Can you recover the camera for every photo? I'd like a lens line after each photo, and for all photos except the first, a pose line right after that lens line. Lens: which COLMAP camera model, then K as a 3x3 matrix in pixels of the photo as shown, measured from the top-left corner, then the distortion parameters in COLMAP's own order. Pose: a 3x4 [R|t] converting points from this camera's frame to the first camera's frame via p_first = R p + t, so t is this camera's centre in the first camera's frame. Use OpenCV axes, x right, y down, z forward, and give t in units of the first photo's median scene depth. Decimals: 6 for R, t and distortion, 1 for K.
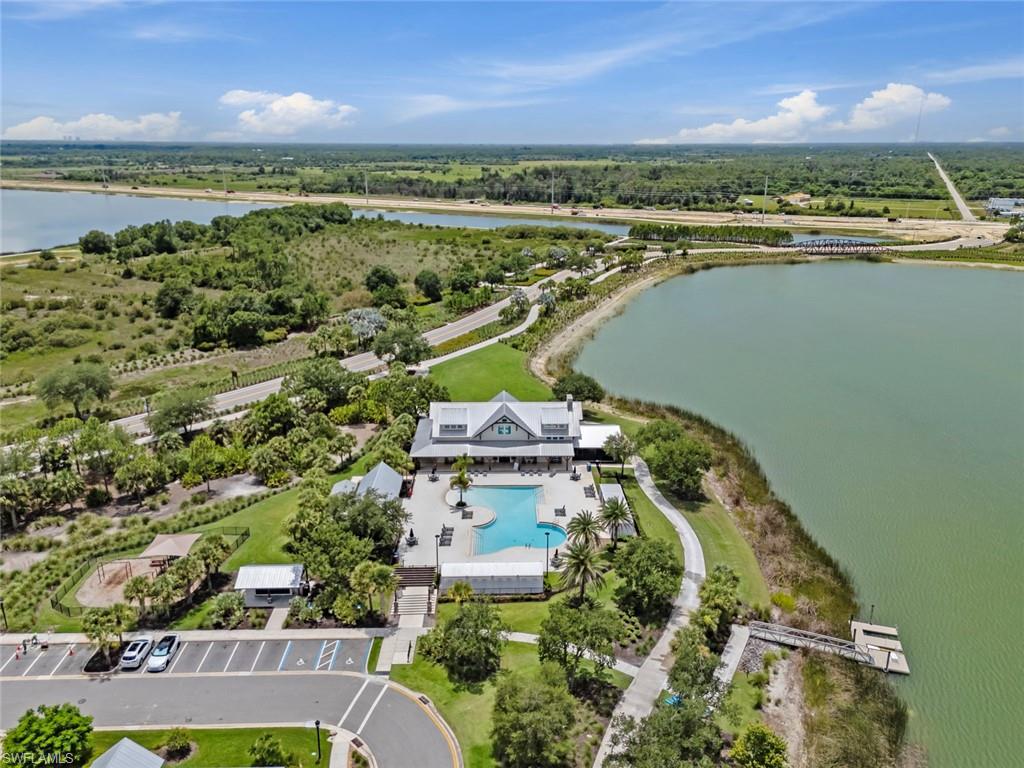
lens RADIAL K [[743.8, 0, 512.0], [0, 743.8, 384.0], [0, 0, 1]] dist [0.085480, -0.086144]
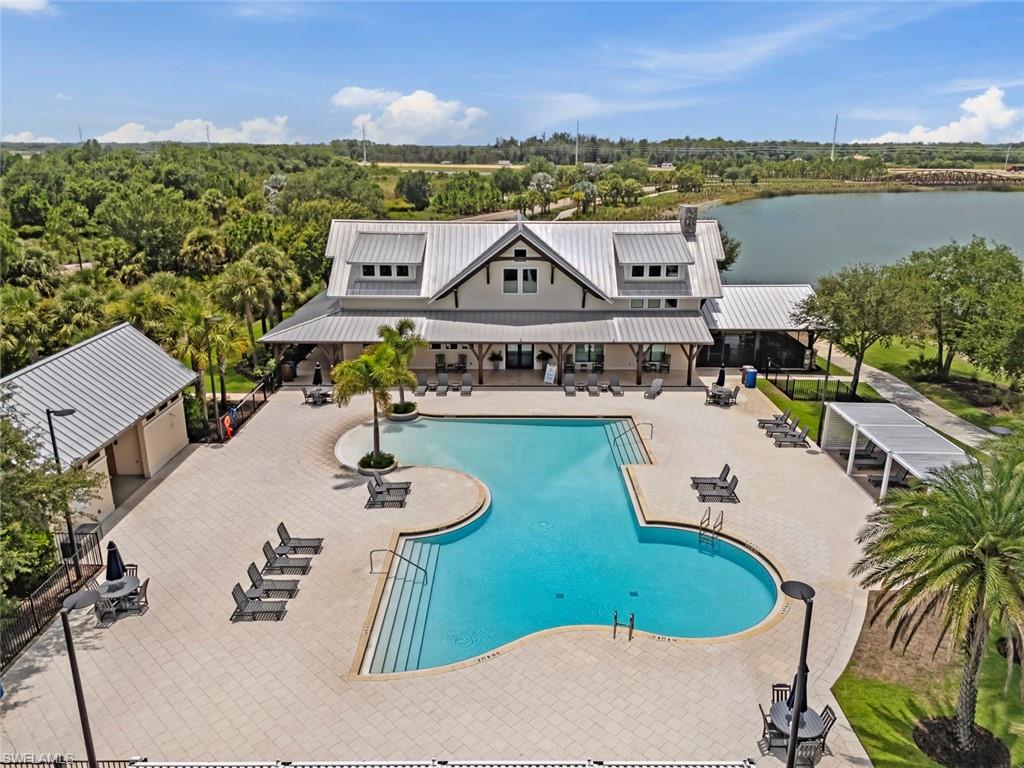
lens RADIAL K [[743.8, 0, 512.0], [0, 743.8, 384.0], [0, 0, 1]] dist [0.085480, -0.086144]
pose [[0.999782, 0.005872, -0.020029, -0.006486], [-0.006011, 0.999958, -0.006910, 0.117483], [0.019987, 0.007028, 0.999776, 0.622878]]
